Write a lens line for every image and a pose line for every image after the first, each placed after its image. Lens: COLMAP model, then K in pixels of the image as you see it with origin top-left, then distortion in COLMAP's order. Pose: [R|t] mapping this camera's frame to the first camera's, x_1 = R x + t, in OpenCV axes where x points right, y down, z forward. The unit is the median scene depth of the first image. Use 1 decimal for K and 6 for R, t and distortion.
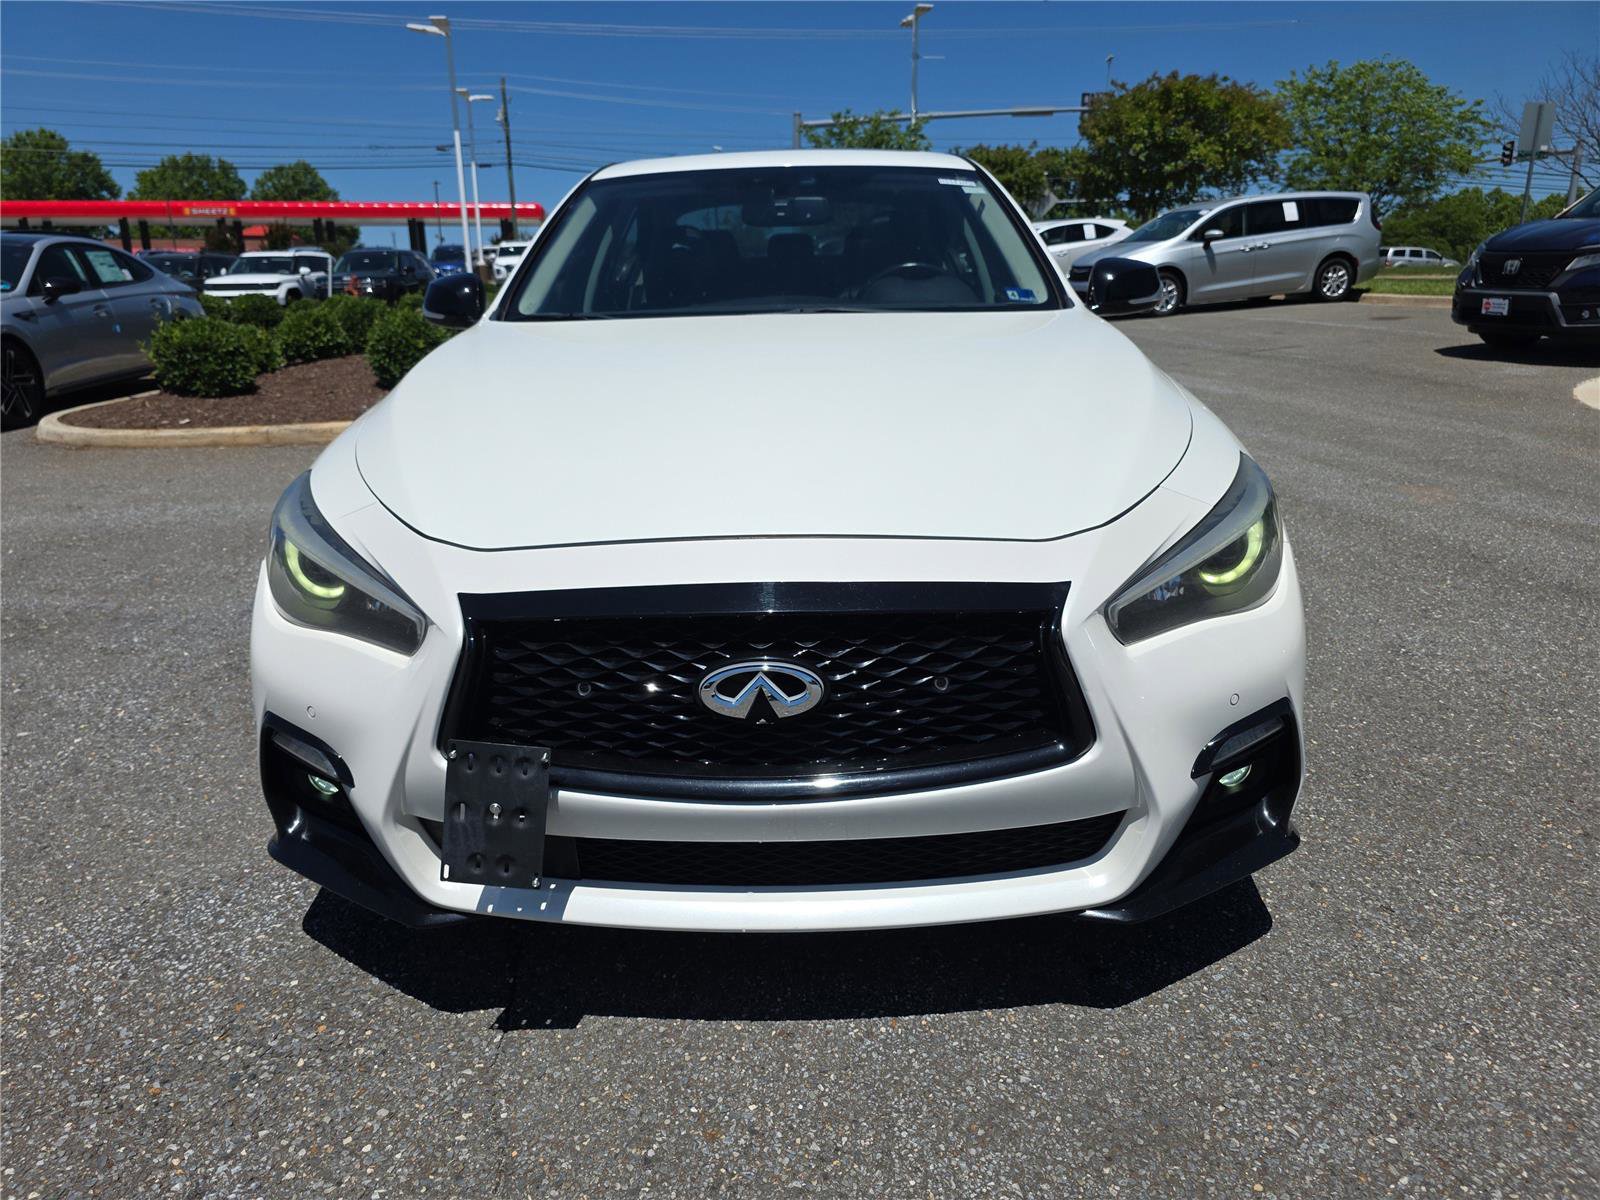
lens RADIAL K [[1146.5, 0, 807.6], [0, 1146.5, 631.9], [0, 0, 1]] dist [-0.001584, 0.003305]
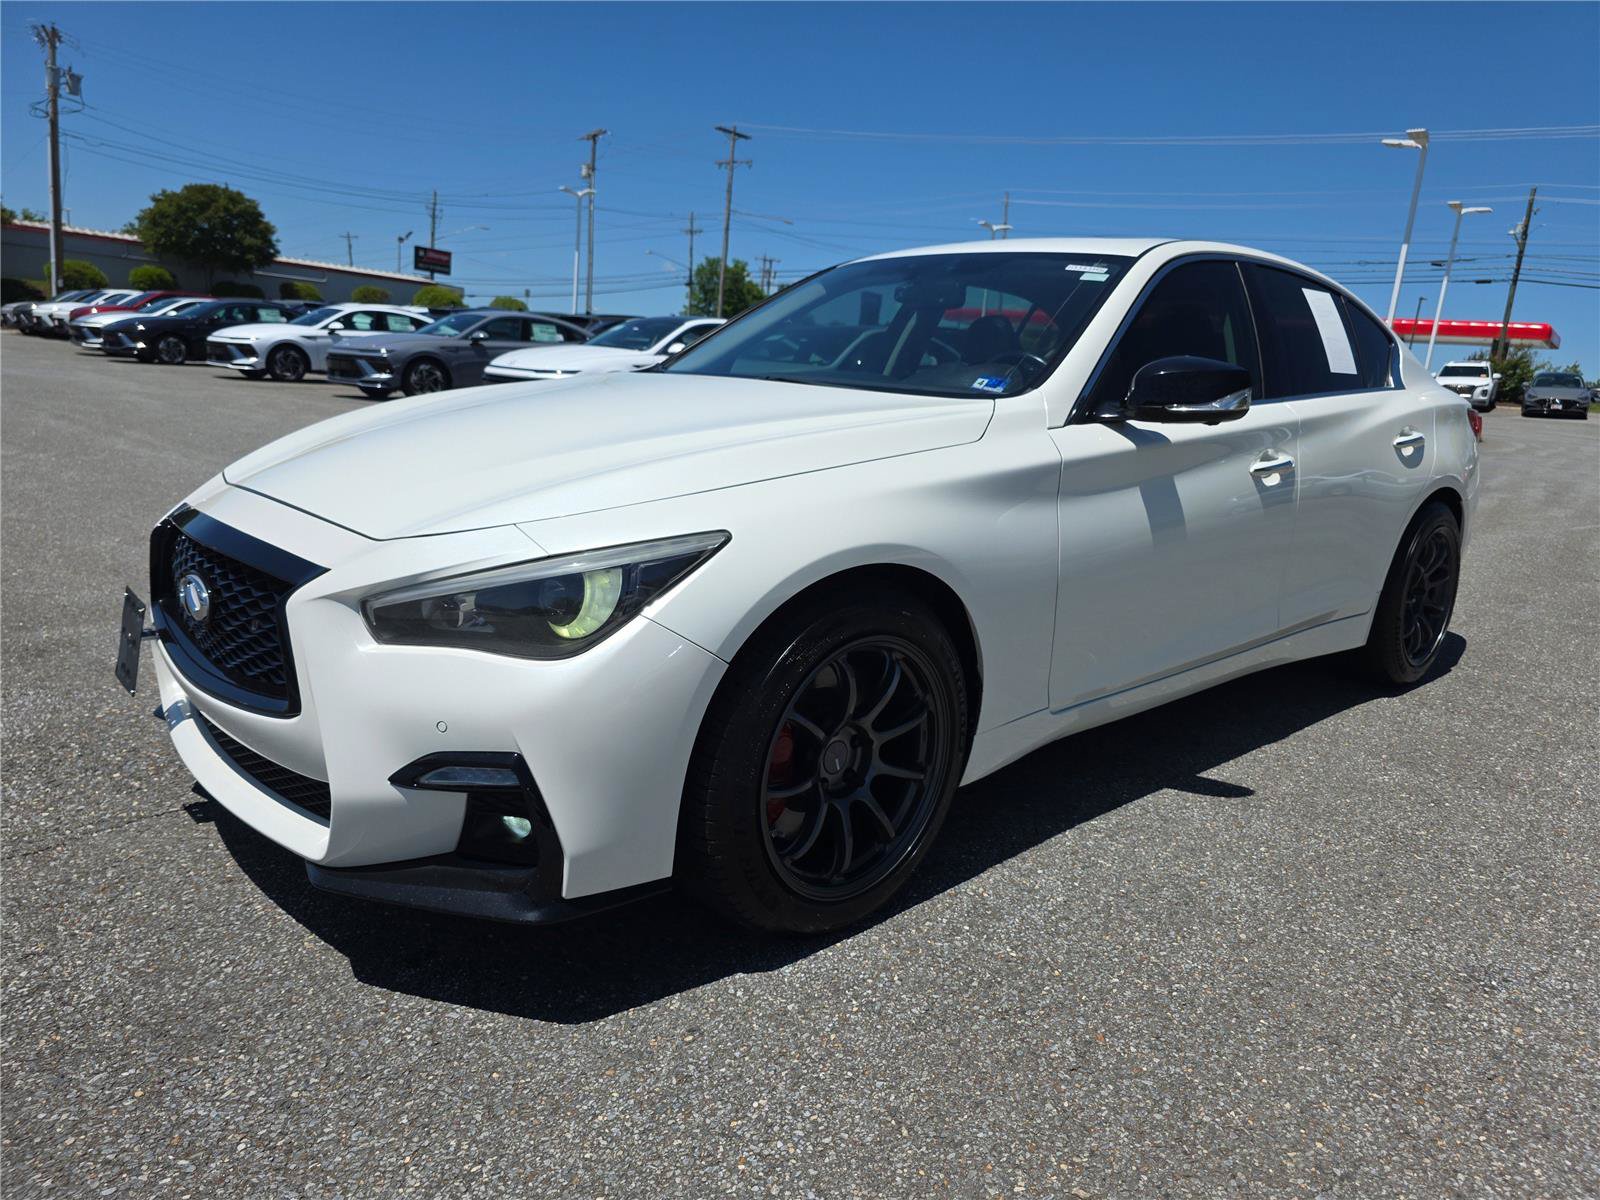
lens RADIAL K [[1181.0, 0, 800.0], [0, 1181.0, 600.0], [0, 0, 1]] dist [0.003056, 0.001845]
pose [[0.662328, 0.199159, -0.722259, 0.125511], [-0.288208, 0.957568, -0.000249, -0.013109], [0.691562, 0.208326, 0.691623, 0.044018]]
